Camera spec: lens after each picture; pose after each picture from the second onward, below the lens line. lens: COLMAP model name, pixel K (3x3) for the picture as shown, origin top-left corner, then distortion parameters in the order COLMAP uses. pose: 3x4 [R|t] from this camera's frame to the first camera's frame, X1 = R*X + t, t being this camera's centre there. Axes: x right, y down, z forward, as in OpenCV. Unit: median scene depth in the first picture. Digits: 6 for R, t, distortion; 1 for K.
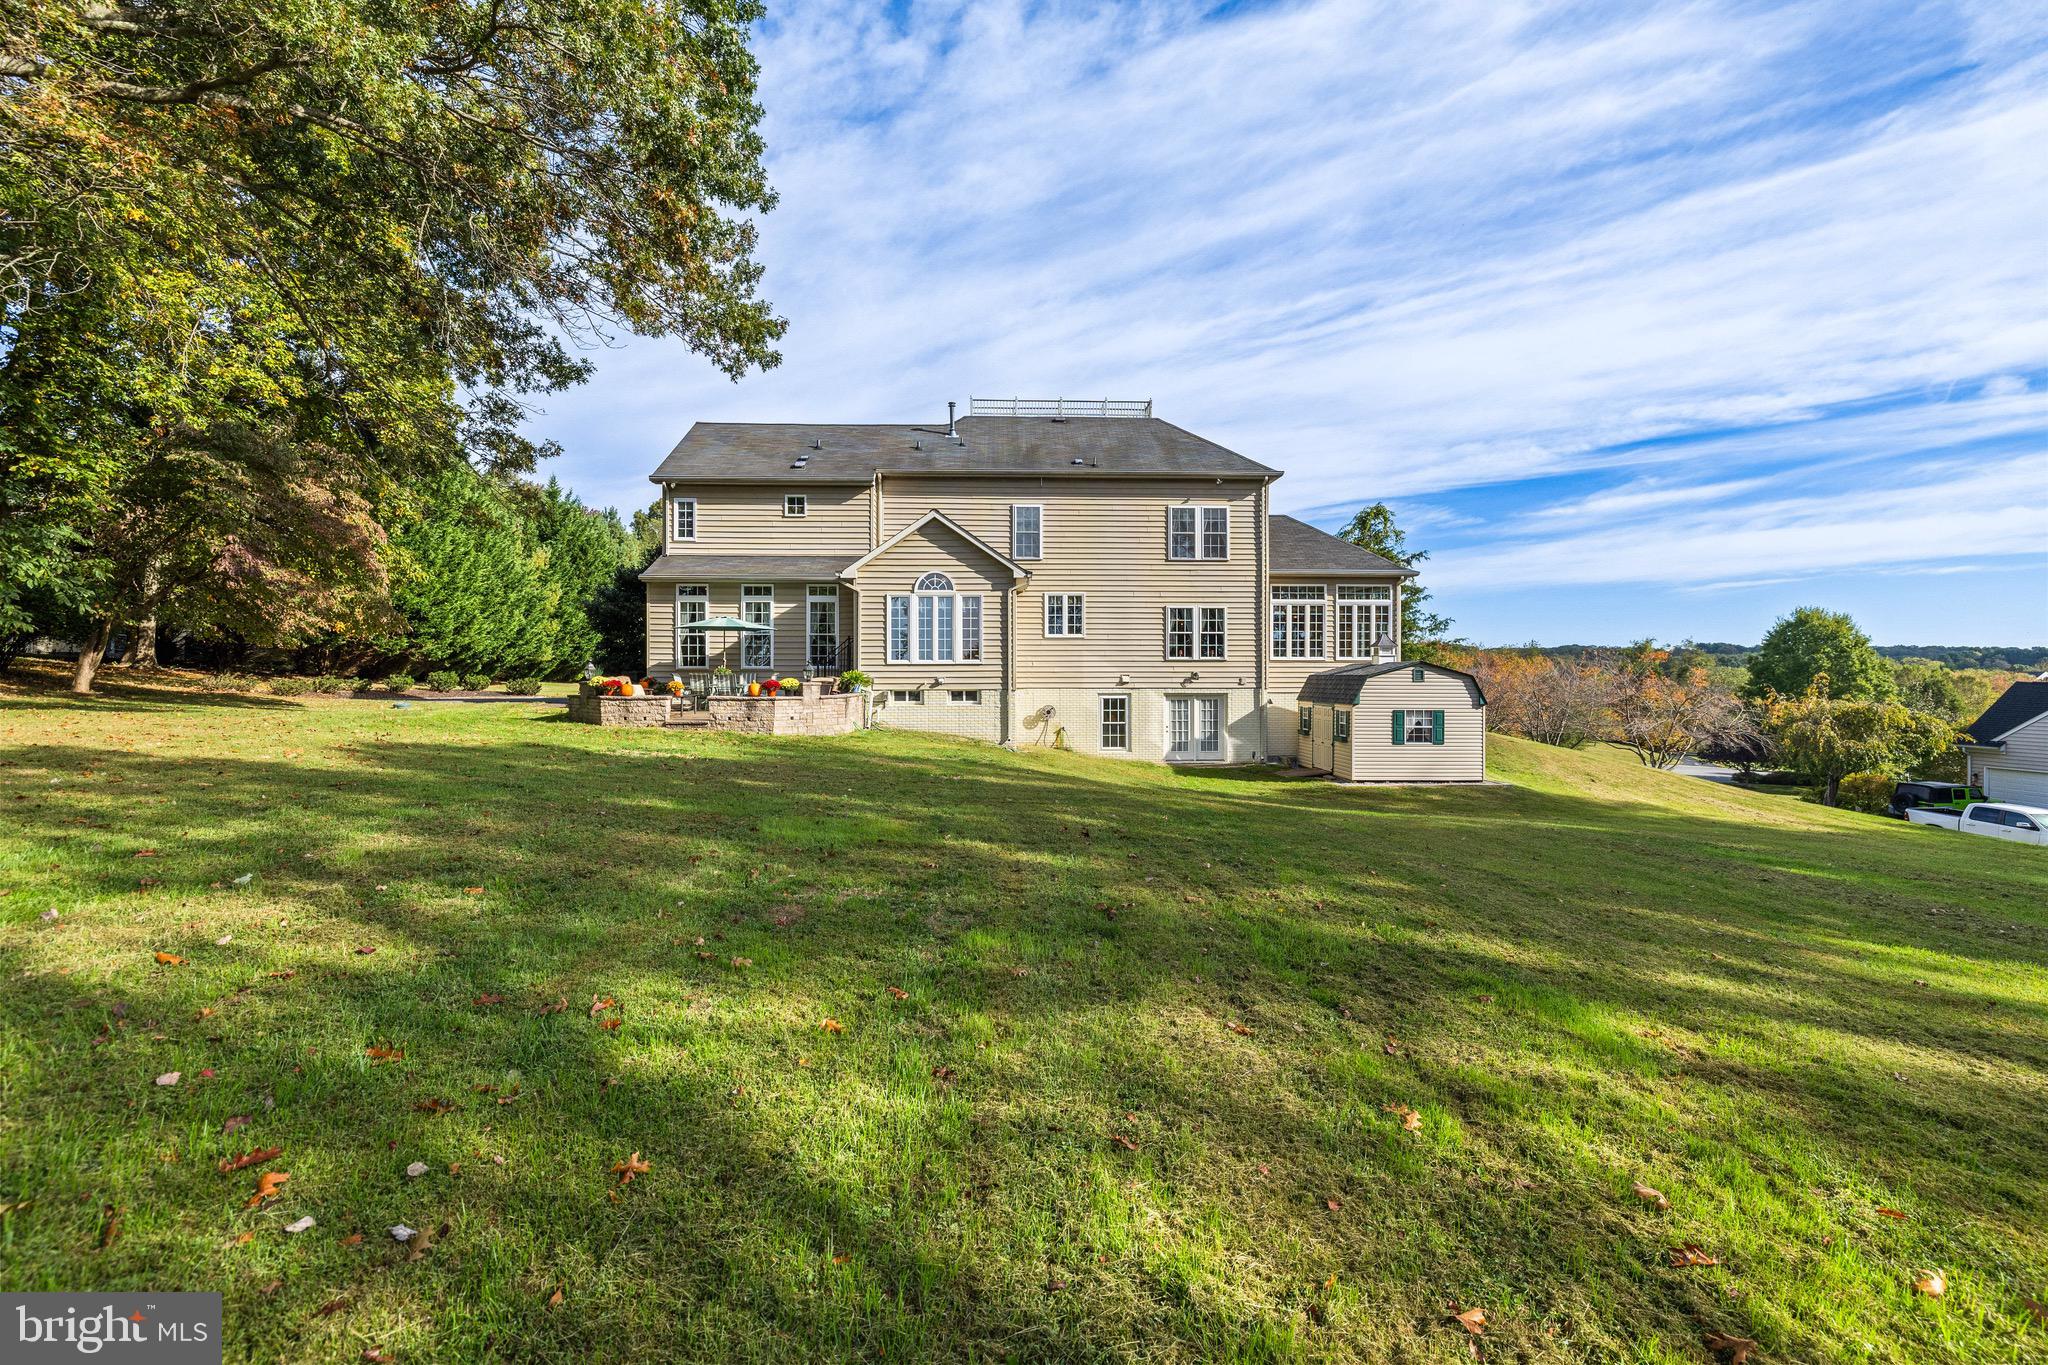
lens RADIAL K [[938.6, 0, 1024.5], [0, 938.6, 676.5], [0, 0, 1]] dist [-0.000561, -0.000009]
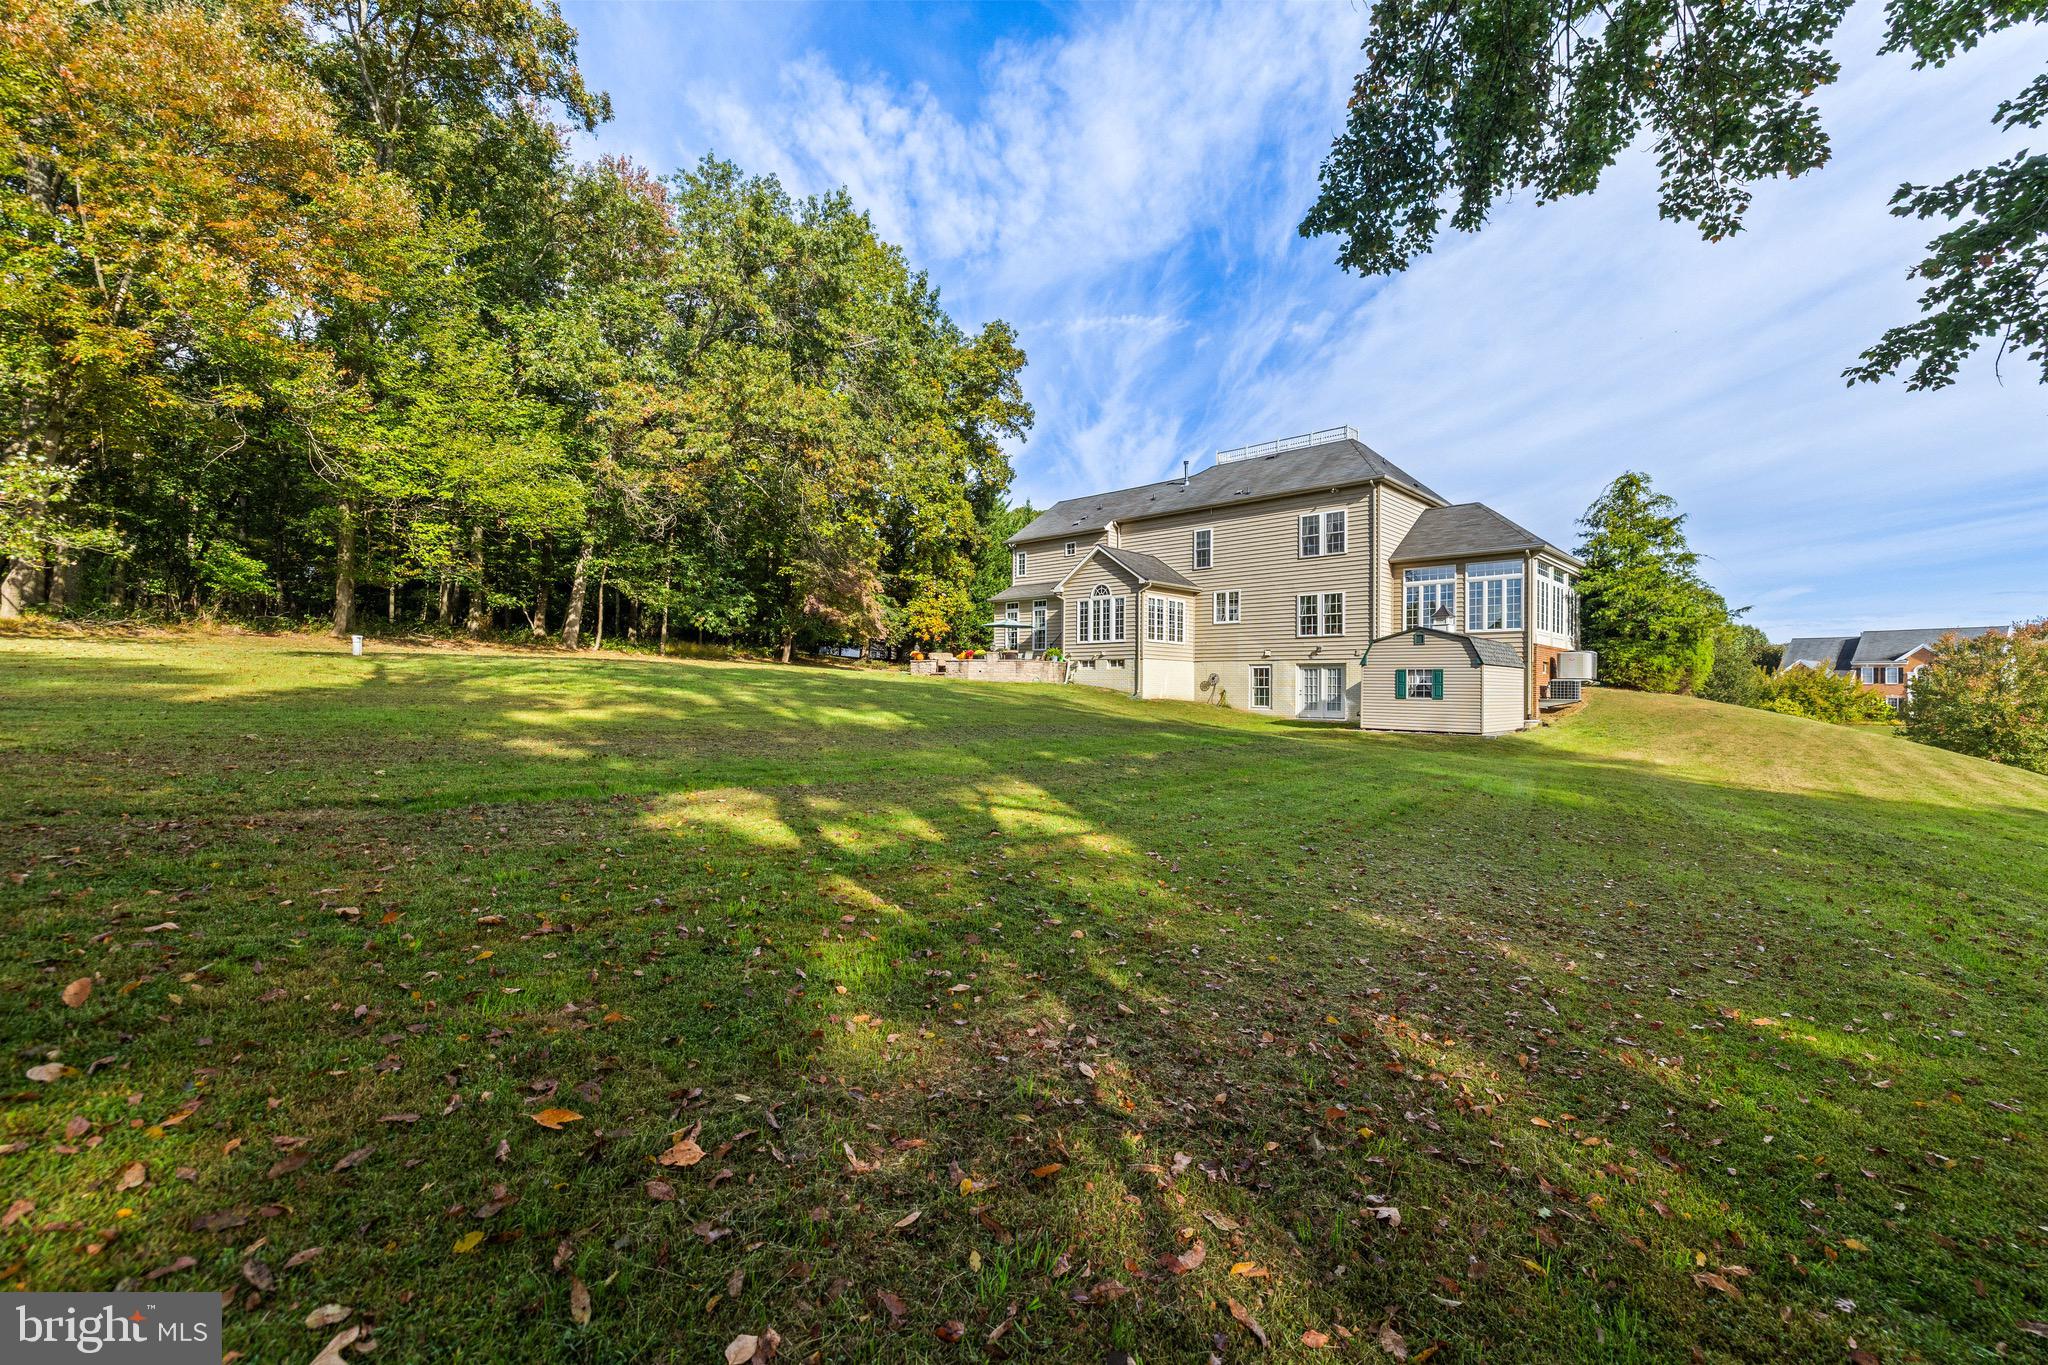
lens RADIAL K [[877.8, 0, 1023.9], [0, 877.8, 682.3], [0, 0, 1]] dist [-0.000883, -0.000167]
pose [[0.680815, -0.000180, -0.732456, 0.769019], [-0.010945, 0.999886, -0.010419, 0.059611], [0.732374, 0.015110, 0.680735, -0.075989]]
